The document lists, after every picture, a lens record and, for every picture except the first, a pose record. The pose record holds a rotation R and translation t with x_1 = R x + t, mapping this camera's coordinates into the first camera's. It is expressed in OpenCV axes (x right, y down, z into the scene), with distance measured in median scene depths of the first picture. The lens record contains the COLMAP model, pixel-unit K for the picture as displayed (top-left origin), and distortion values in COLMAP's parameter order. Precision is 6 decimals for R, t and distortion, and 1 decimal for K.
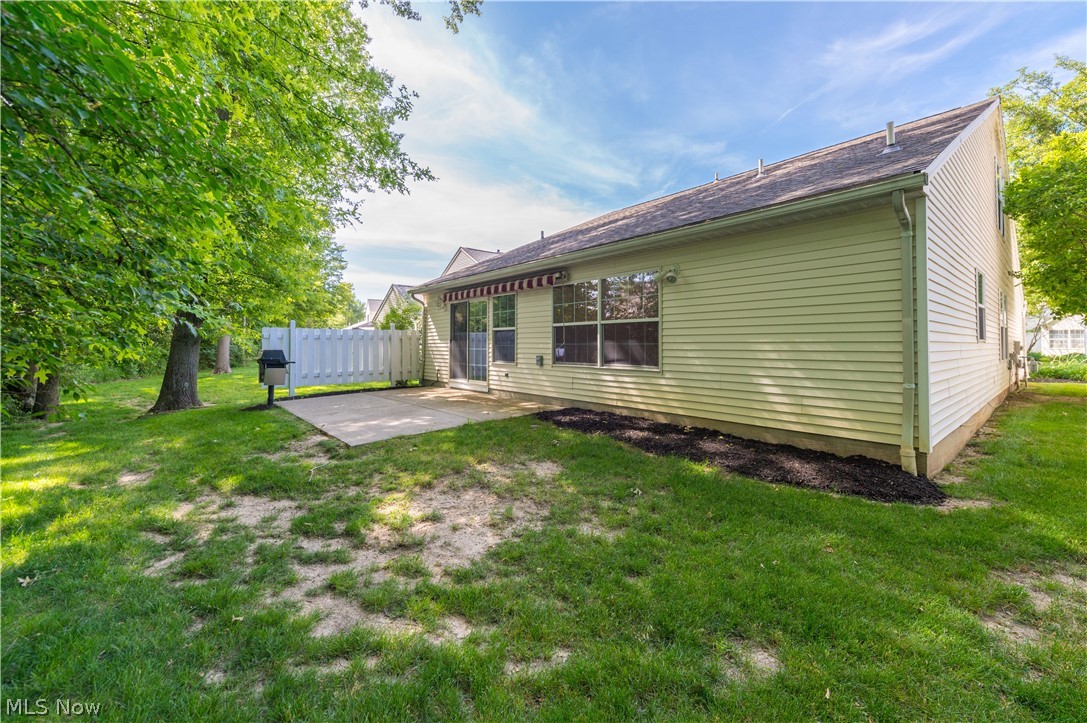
lens RADIAL K [[439.0, 0, 584.4], [0, 439.0, 342.5], [0, 0, 1]] dist [0.001080, -0.000117]
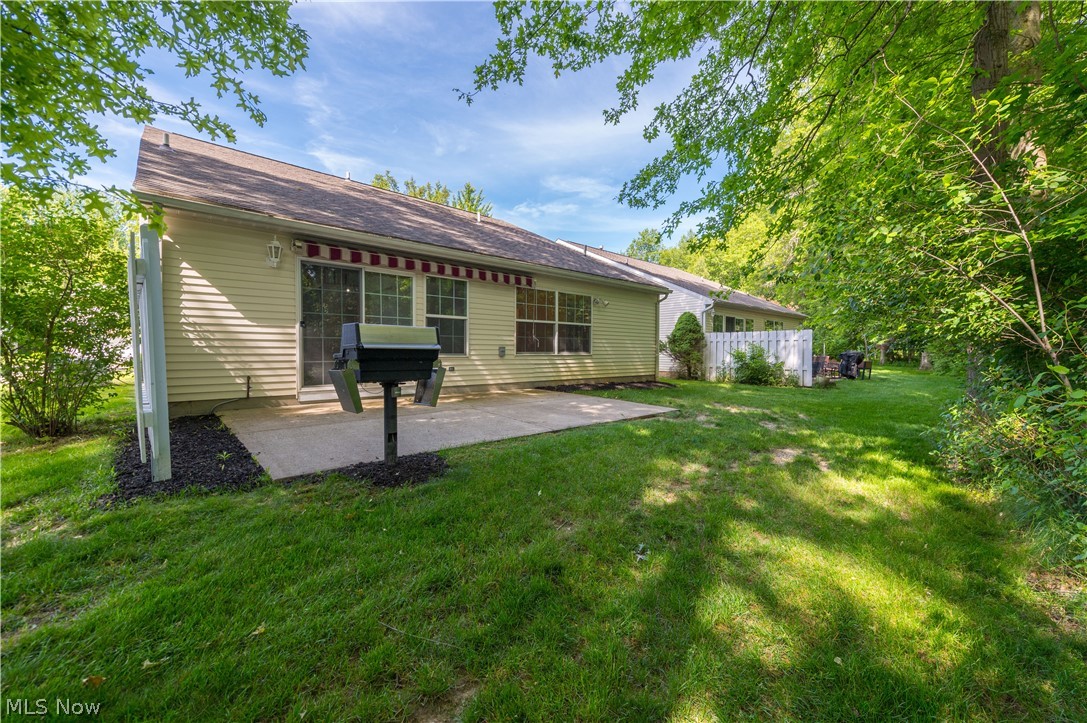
lens RADIAL K [[420.6, 0, 552.6], [0, 420.6, 356.3], [0, 0, 1]] dist [0.014152, -0.003811]
pose [[0.006052, -0.011152, 0.999920, -0.915713], [-0.007137, 0.999912, 0.011195, 0.033109], [-0.999956, -0.007204, 0.005971, 0.700029]]
